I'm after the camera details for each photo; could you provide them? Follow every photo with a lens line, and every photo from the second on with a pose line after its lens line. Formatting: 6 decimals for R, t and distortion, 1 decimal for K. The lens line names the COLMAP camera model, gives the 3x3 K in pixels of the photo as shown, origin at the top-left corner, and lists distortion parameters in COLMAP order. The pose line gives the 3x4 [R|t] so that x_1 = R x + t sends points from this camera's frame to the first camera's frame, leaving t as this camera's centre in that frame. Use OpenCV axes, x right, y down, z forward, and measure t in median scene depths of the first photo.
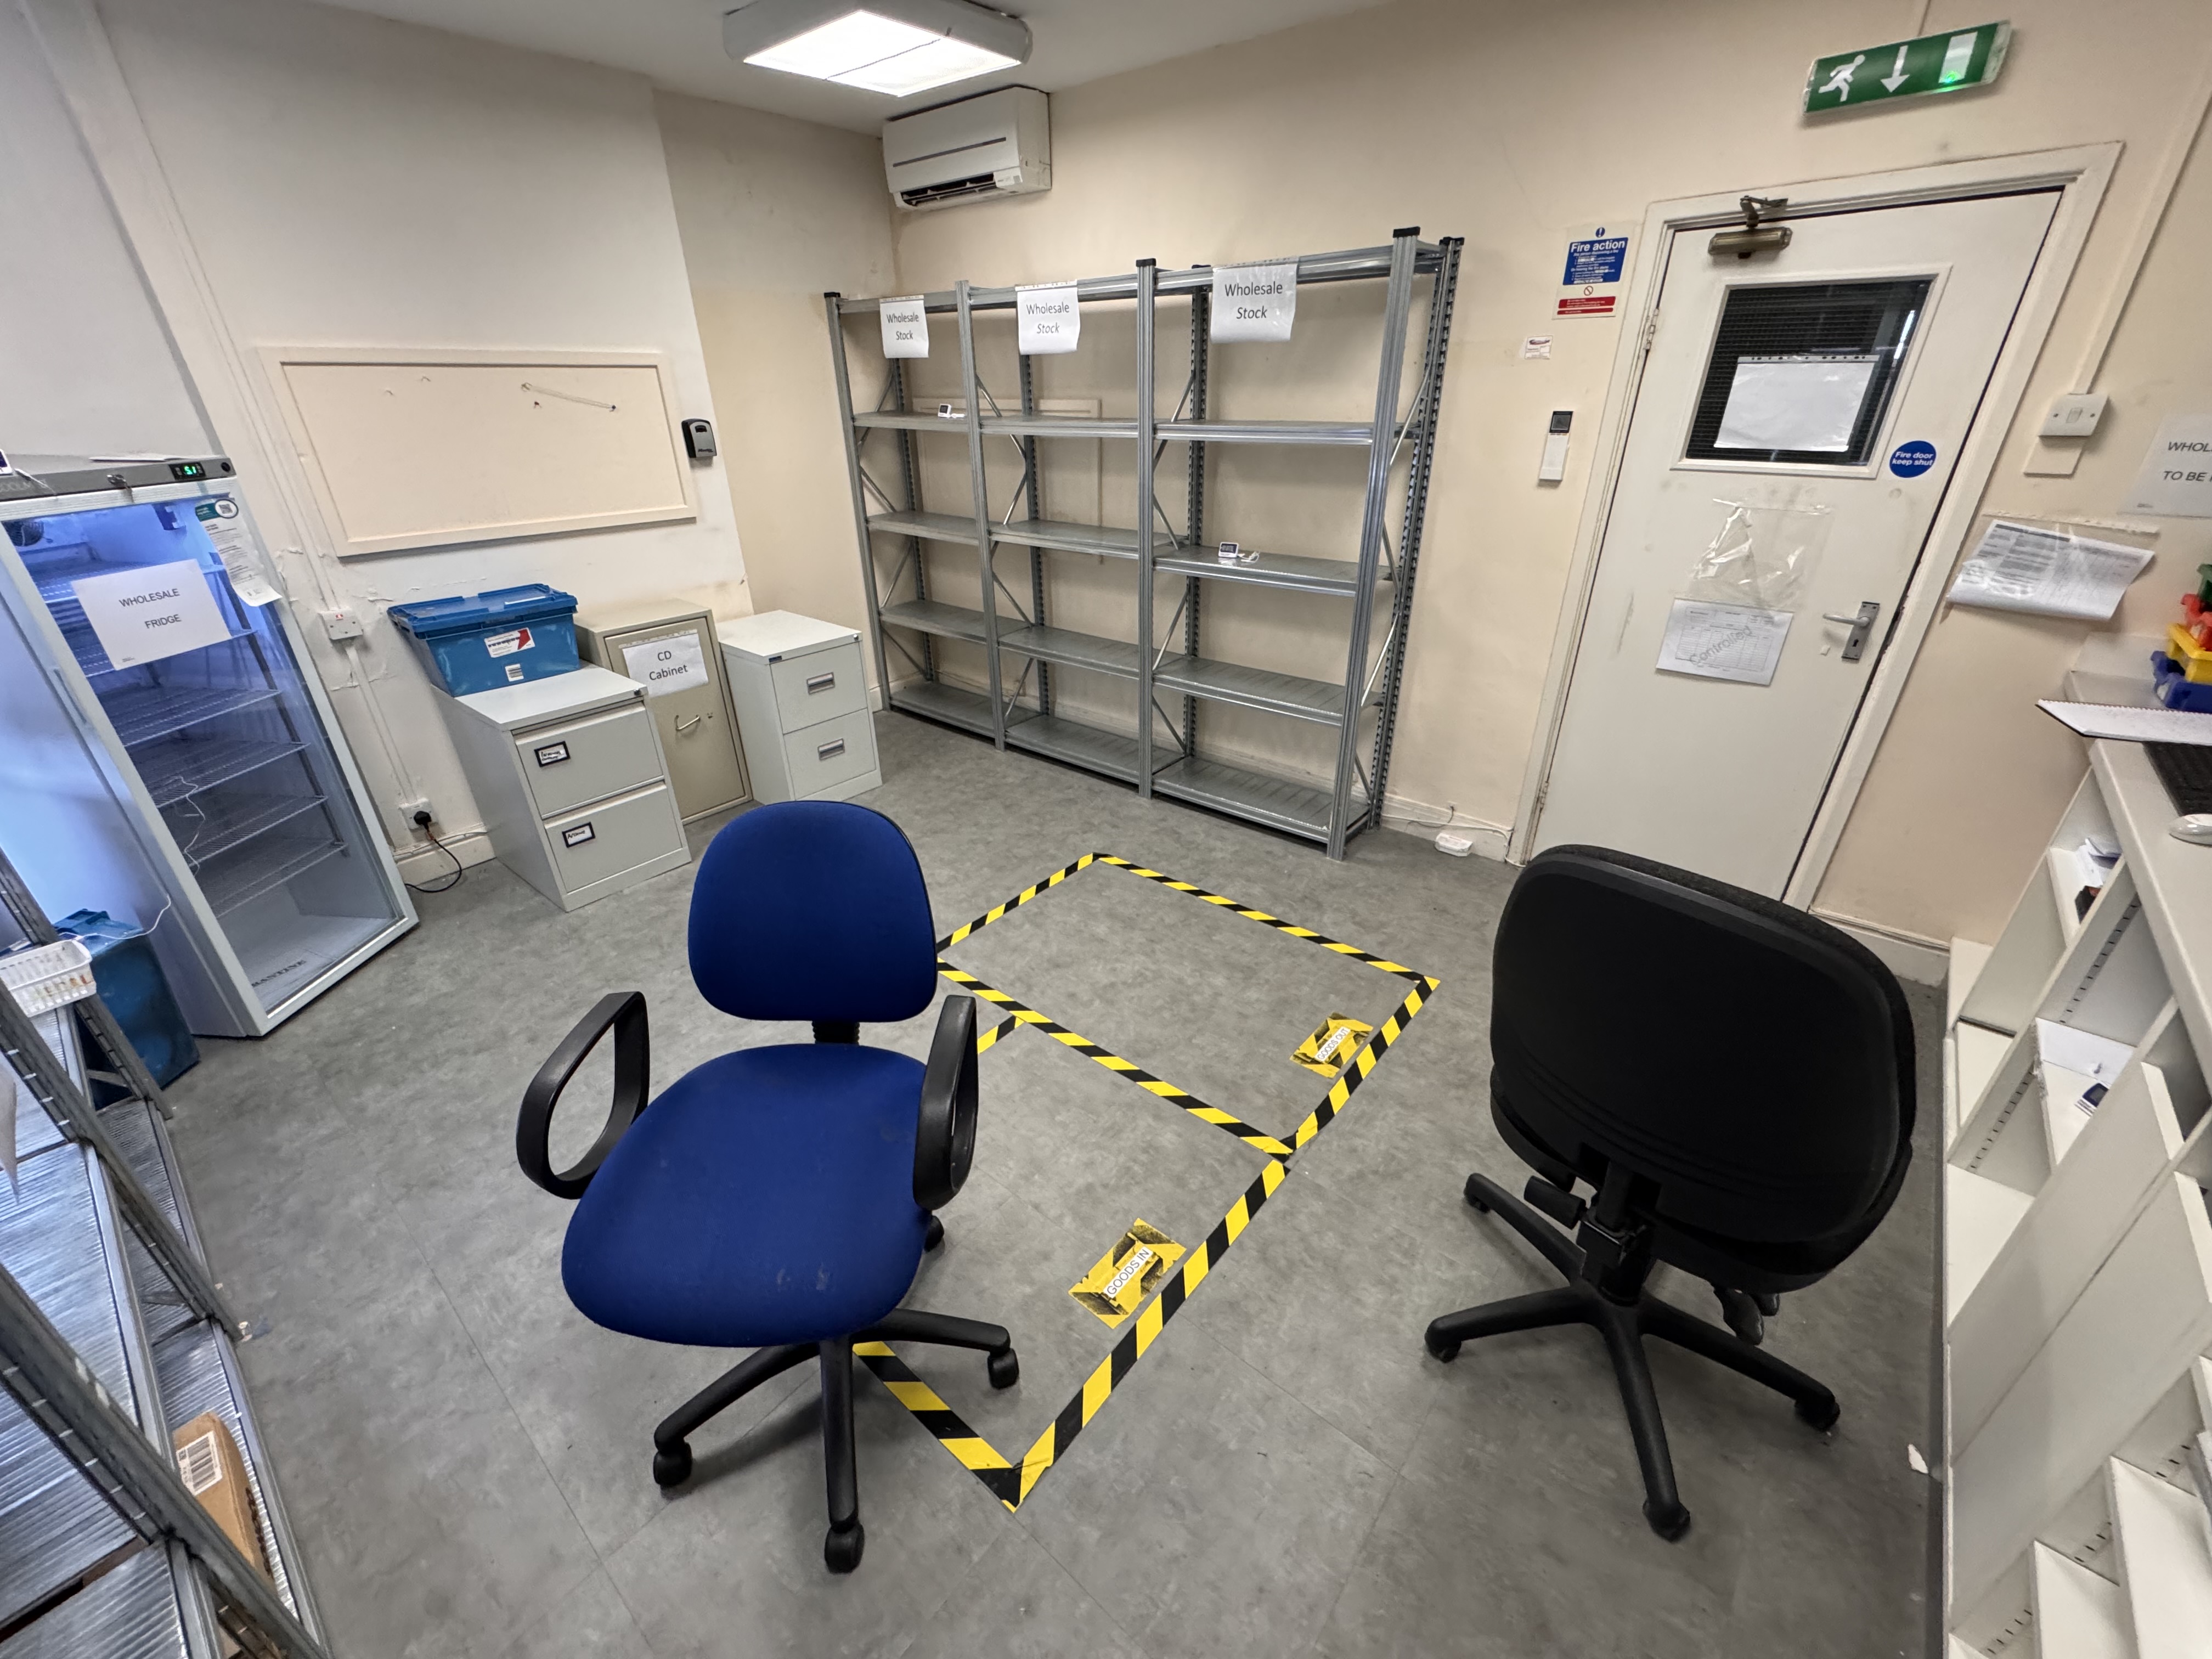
lens RADIAL K [[881.8, 0, 1111.4], [0, 881.8, 832.4], [0, 0, 1]] dist [-0.004133, -0.000149]
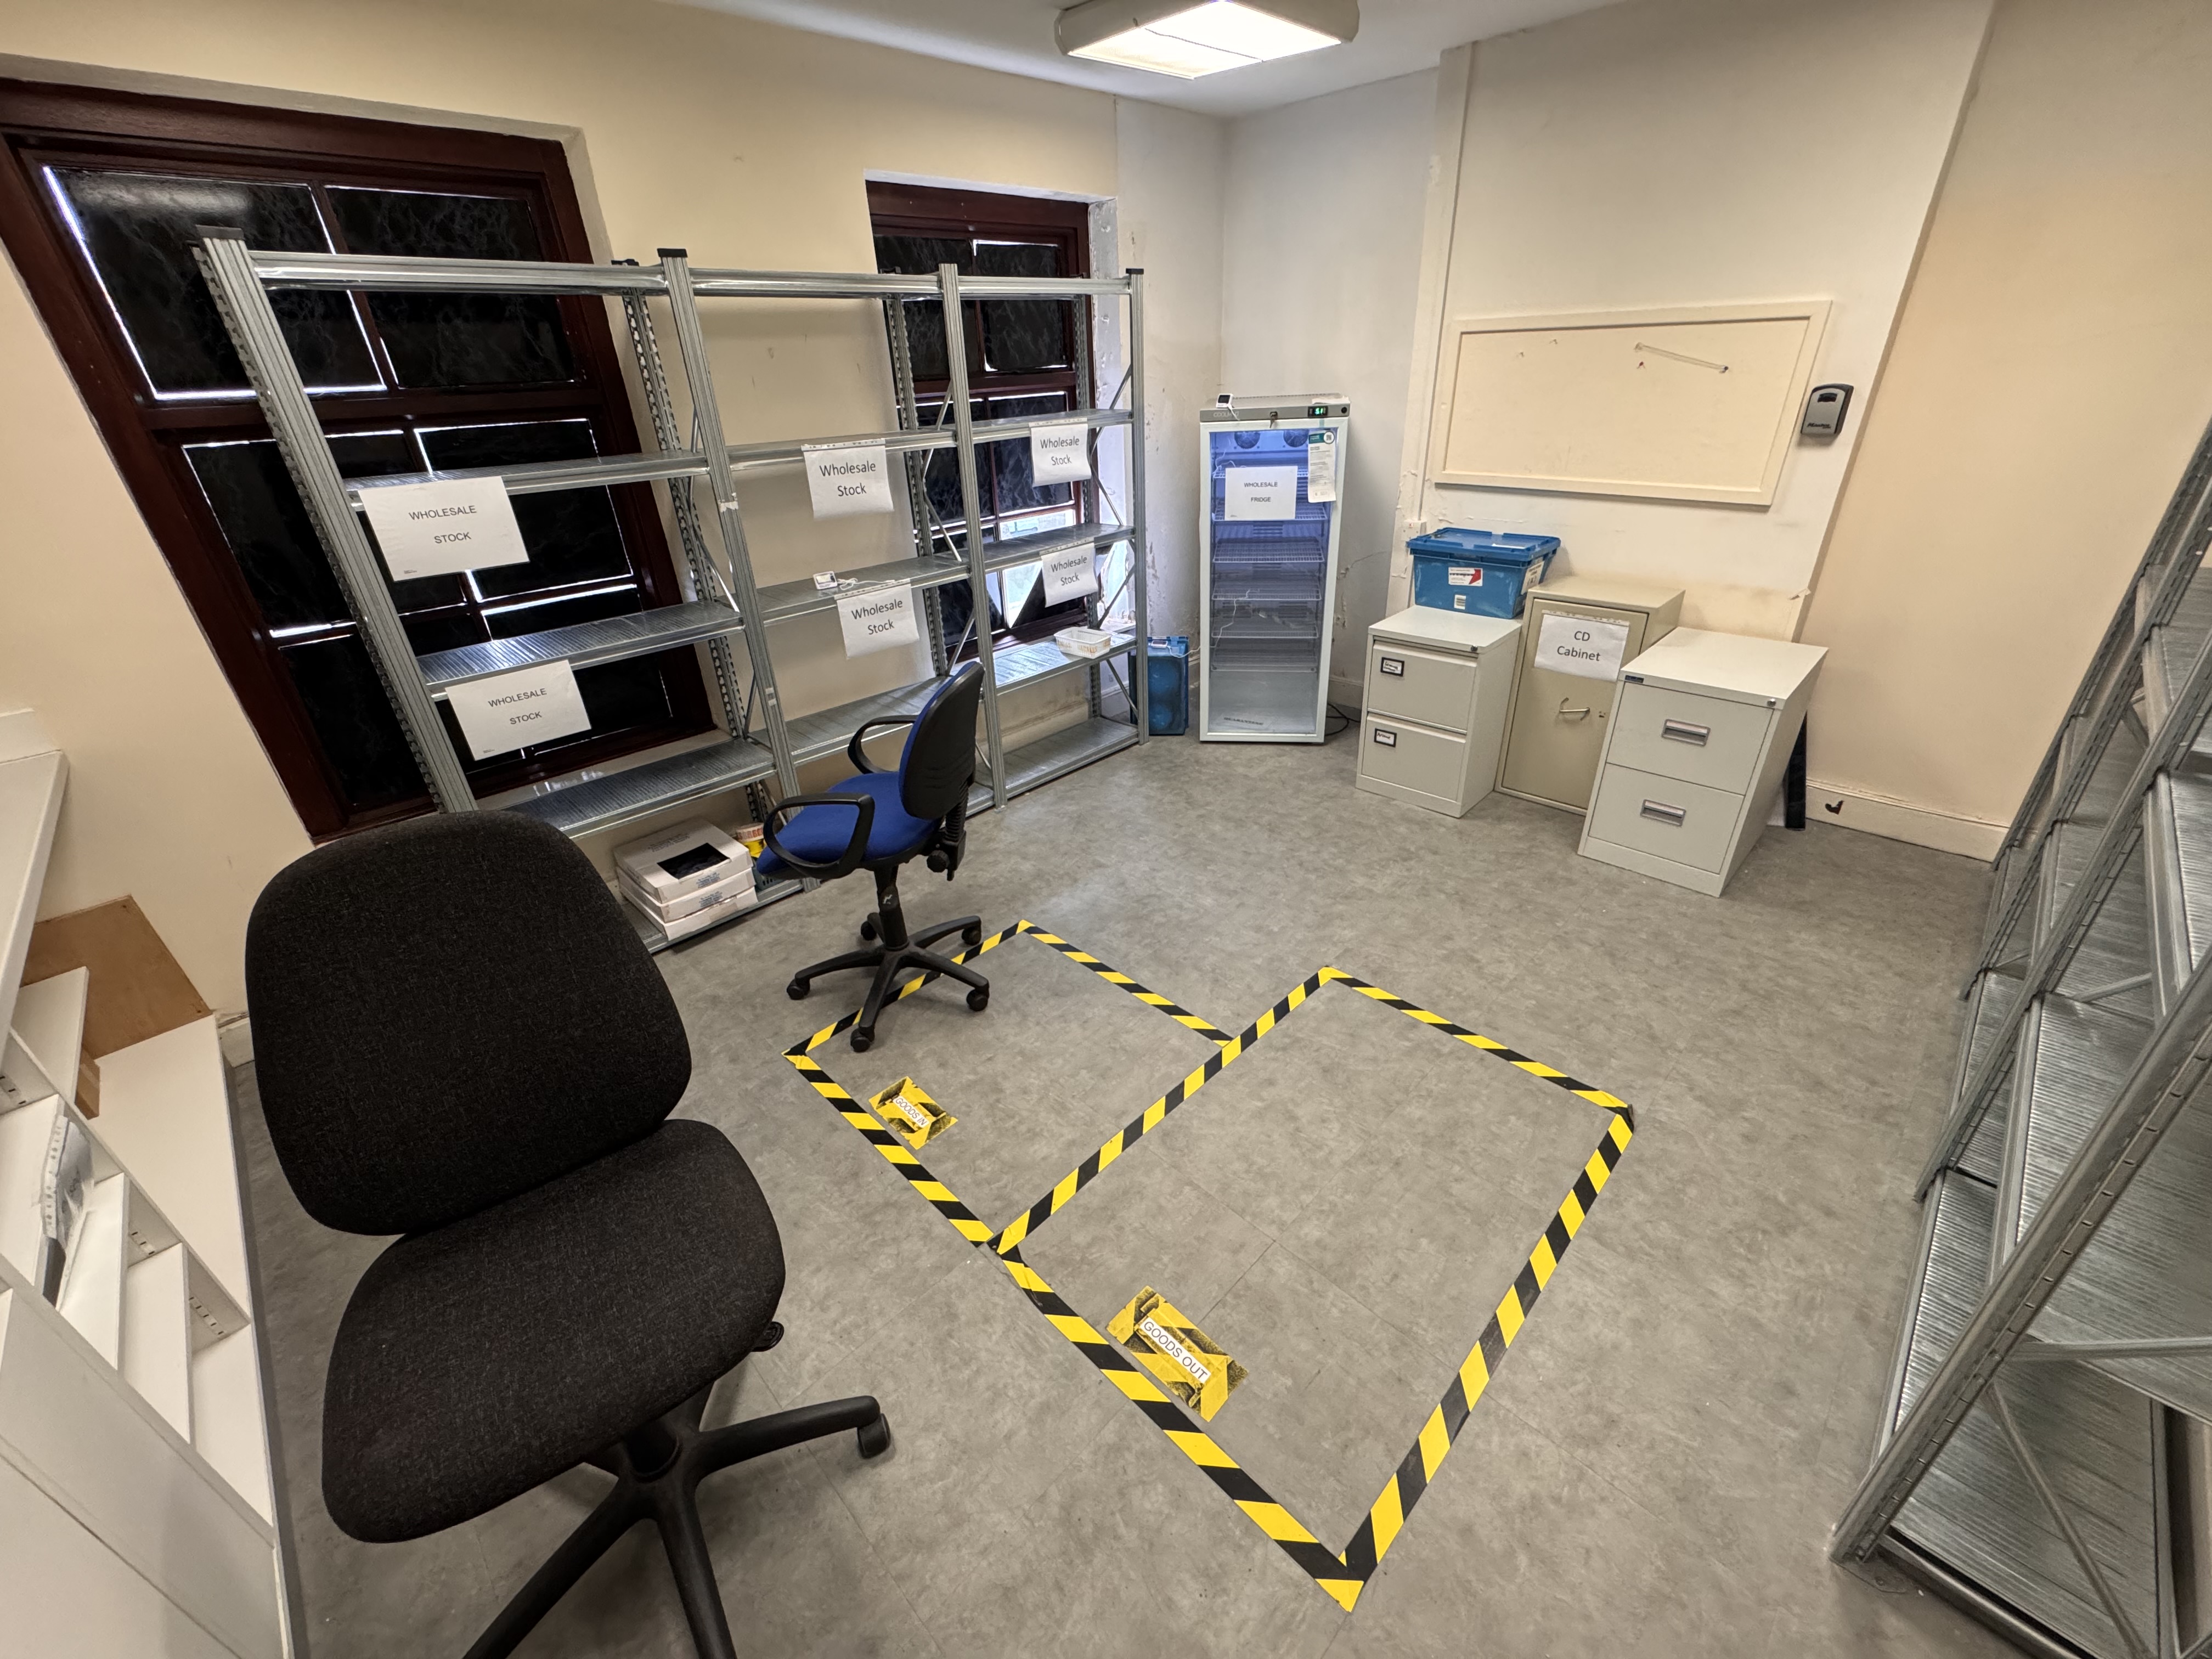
lens RADIAL K [[881.8, 0, 1098.0], [0, 881.8, 830.2], [0, 0, 1]] dist [-0.004133, -0.000149]
pose [[-0.097721, 0.485068, -0.868999, 0.639935], [-0.412826, 0.774755, 0.478884, -0.375374], [0.905553, 0.405543, 0.124538, 0.664509]]
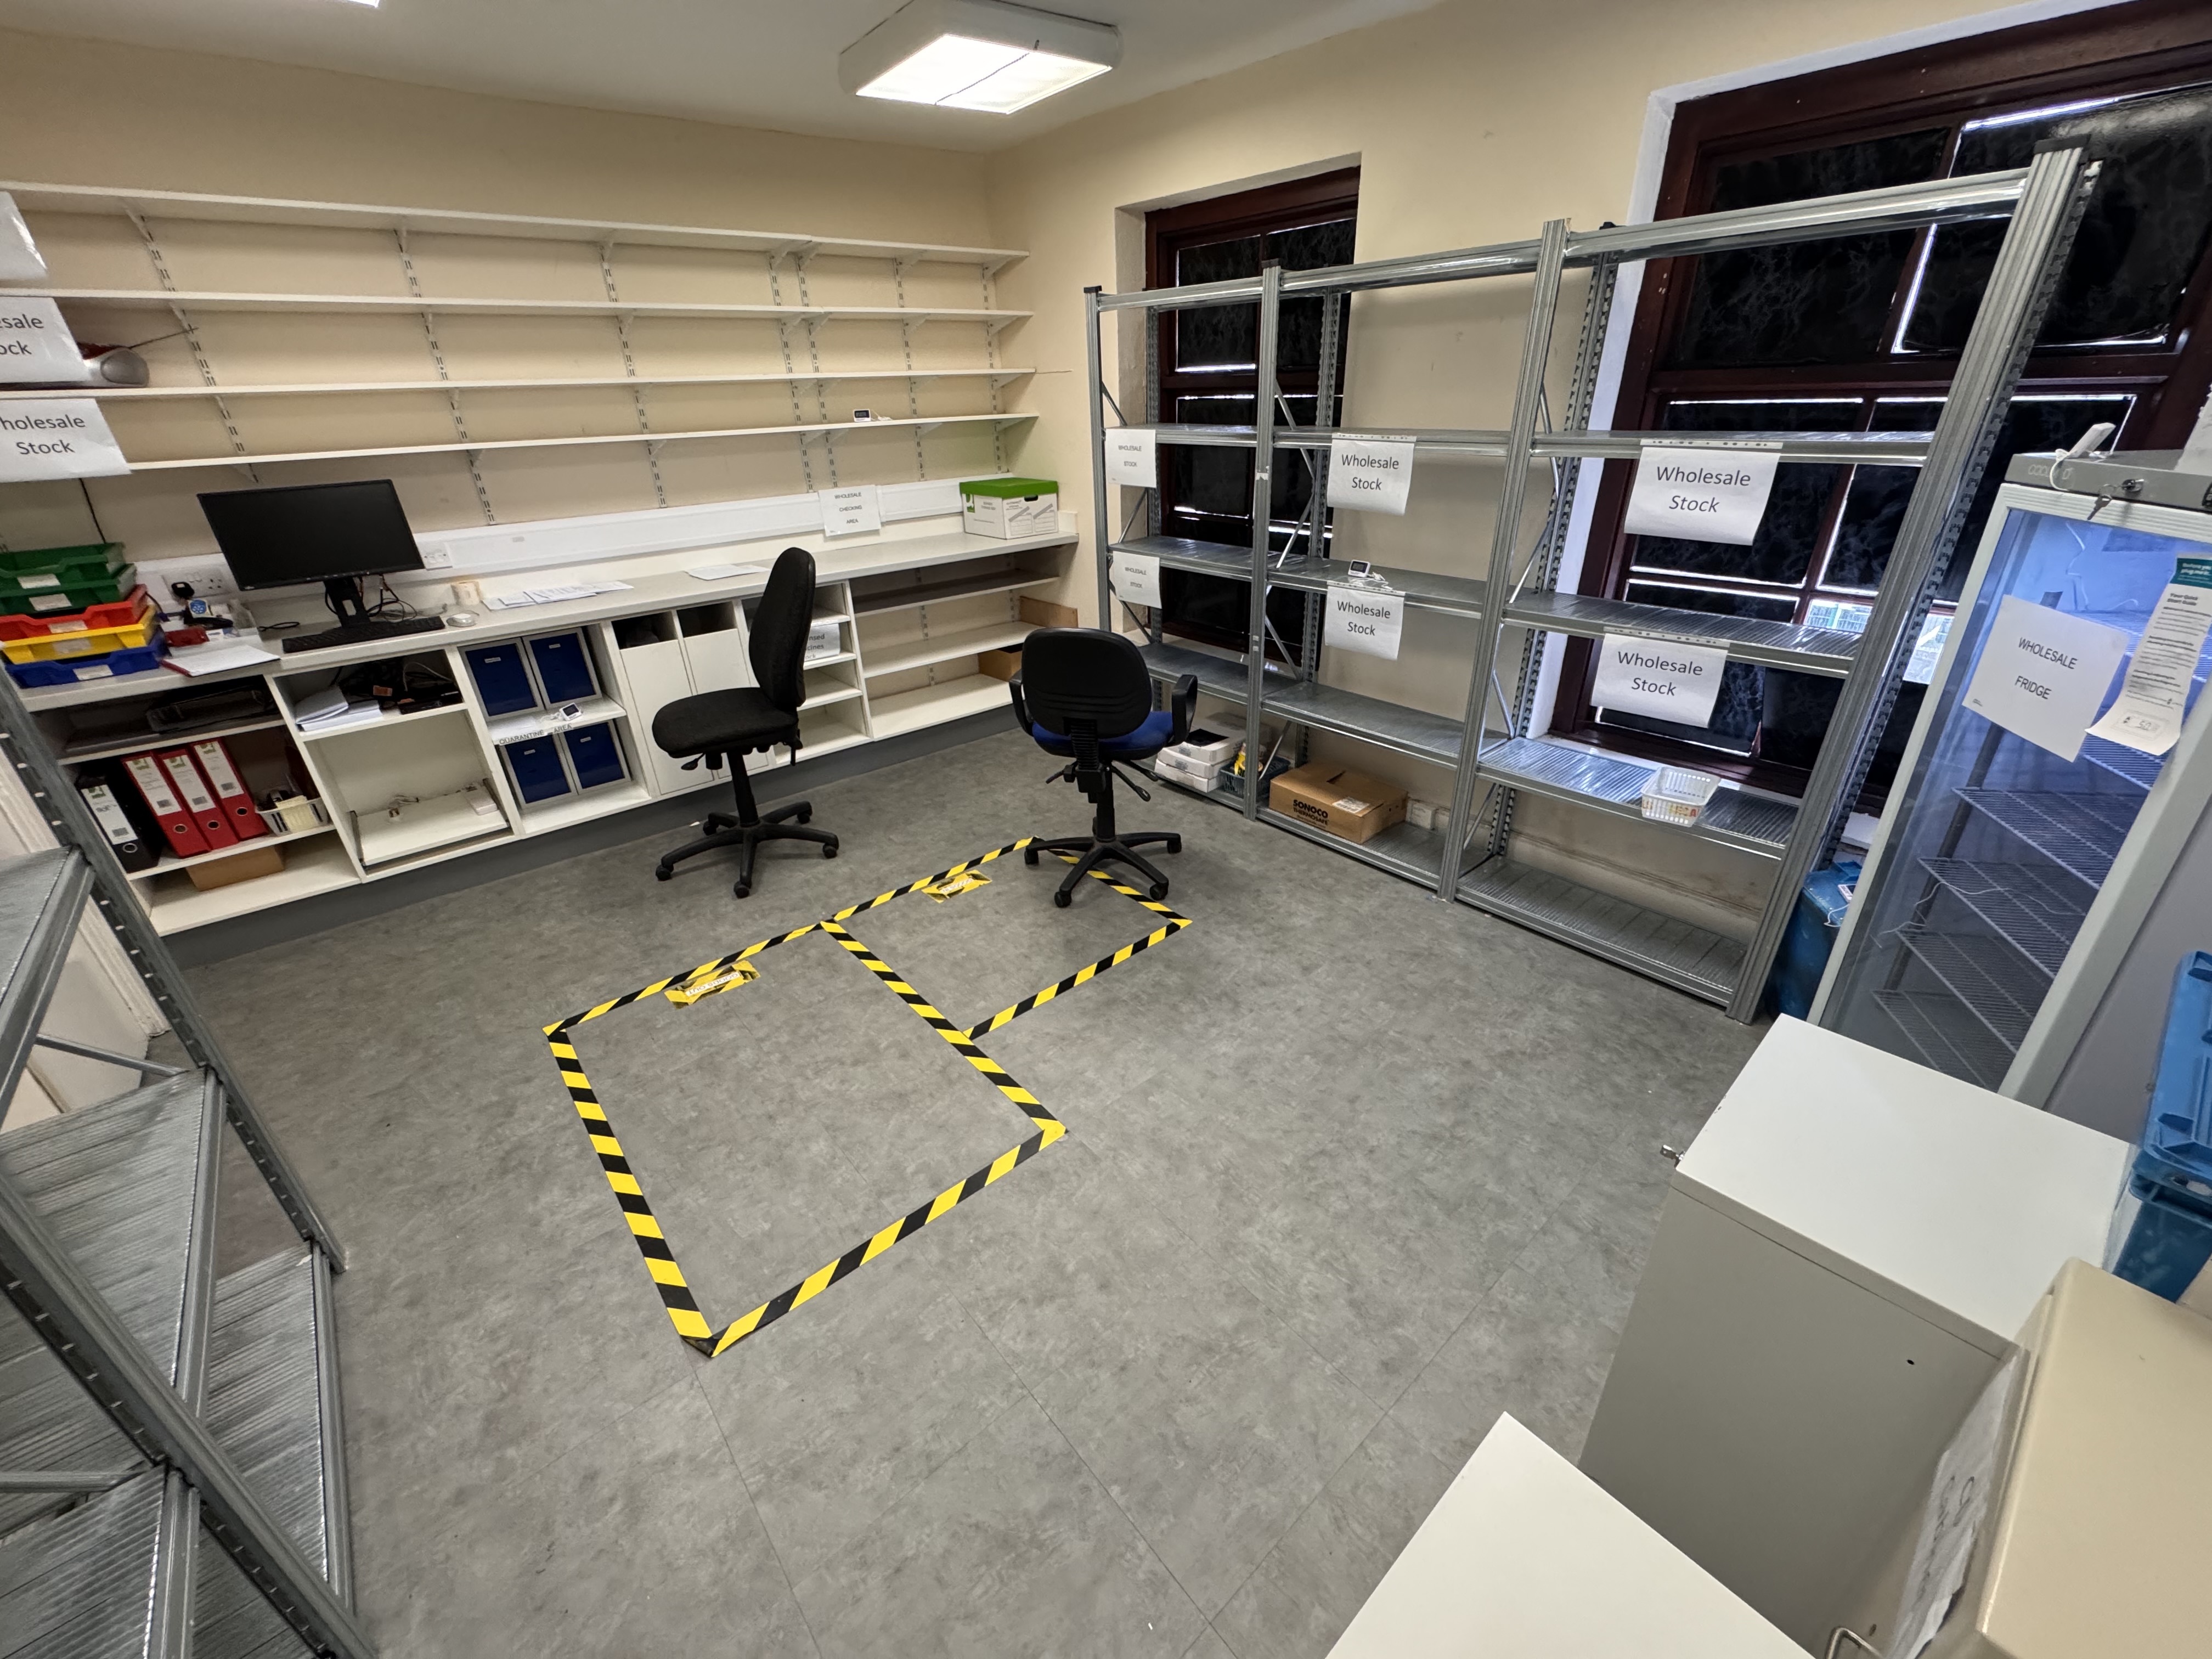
lens RADIAL K [[881.8, 0, 1106.3], [0, 881.8, 822.2], [0, 0, 1]] dist [-0.004133, -0.000149]
pose [[-0.984203, -0.033745, 0.173796, -0.428133], [0.119200, 0.599523, 0.791432, -0.705614], [-0.130901, 0.799646, -0.586030, 1.382795]]
